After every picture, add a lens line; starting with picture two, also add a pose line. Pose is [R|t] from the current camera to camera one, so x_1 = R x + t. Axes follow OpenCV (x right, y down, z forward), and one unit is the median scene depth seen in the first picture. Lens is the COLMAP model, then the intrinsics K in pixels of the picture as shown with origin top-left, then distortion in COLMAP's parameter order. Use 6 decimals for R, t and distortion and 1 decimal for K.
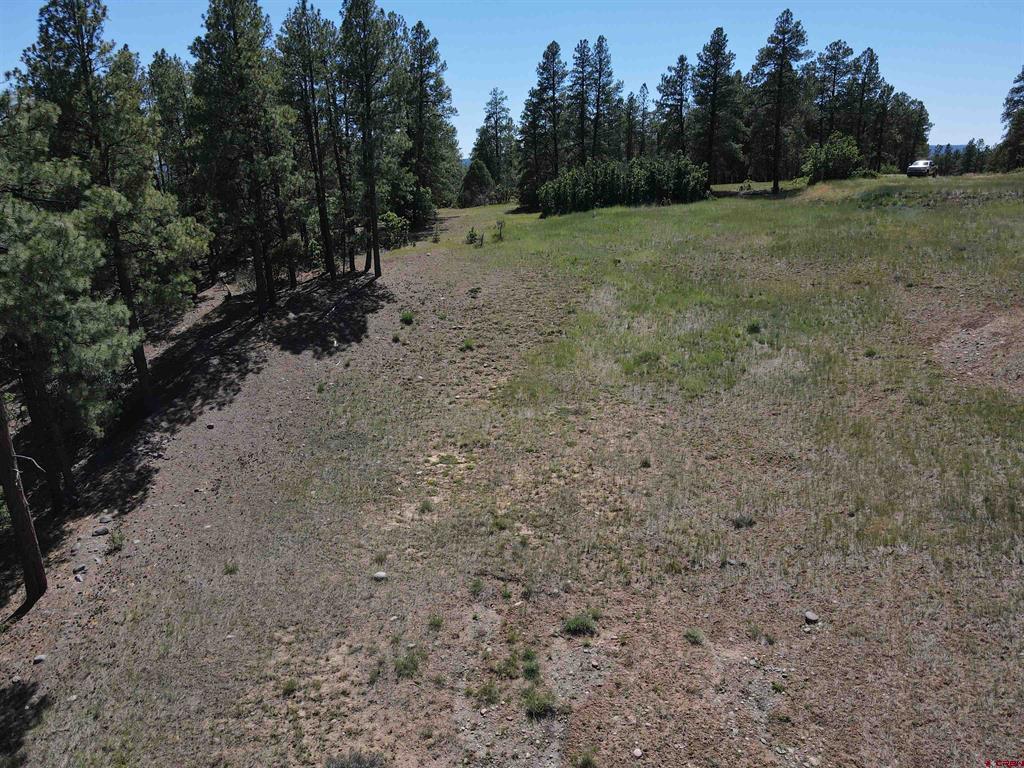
lens RADIAL K [[746.2, 0, 509.4], [0, 746.2, 384.0], [0, 0, 1]] dist [-0.001213, 0.034034]
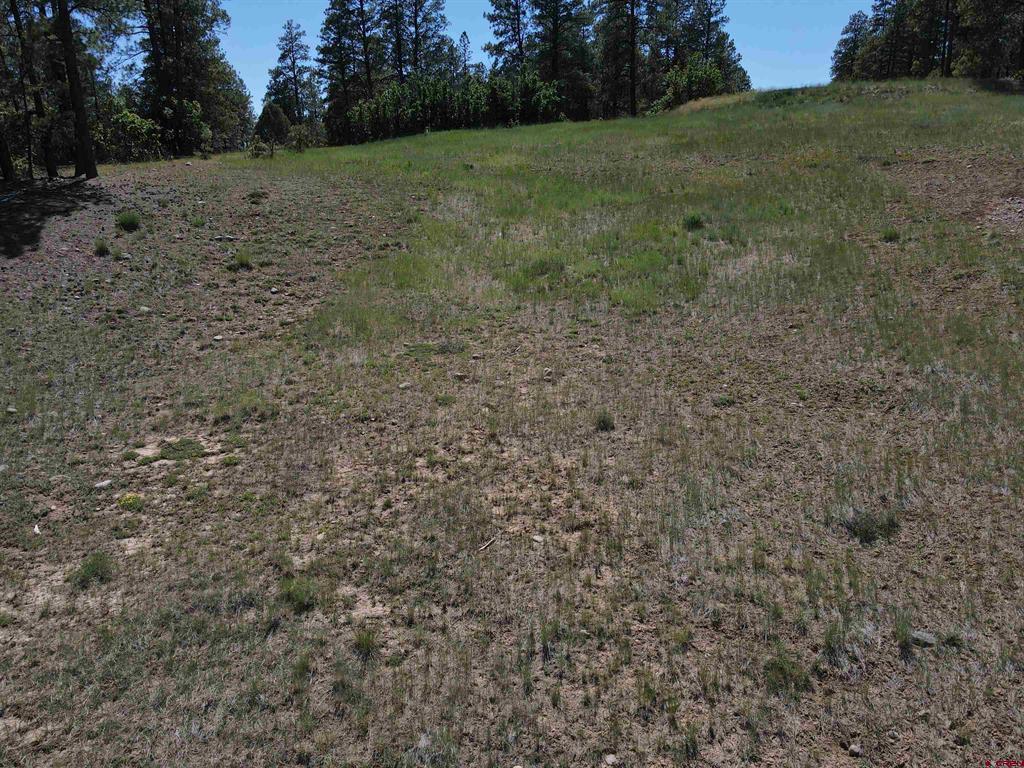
lens RADIAL K [[746.2, 0, 509.4], [0, 746.2, 384.0], [0, 0, 1]] dist [-0.001213, 0.034034]
pose [[0.971103, -0.059236, 0.231194, 0.009187], [0.060080, 0.998188, 0.003392, 0.073677], [-0.230976, 0.010597, 0.972902, 0.522926]]
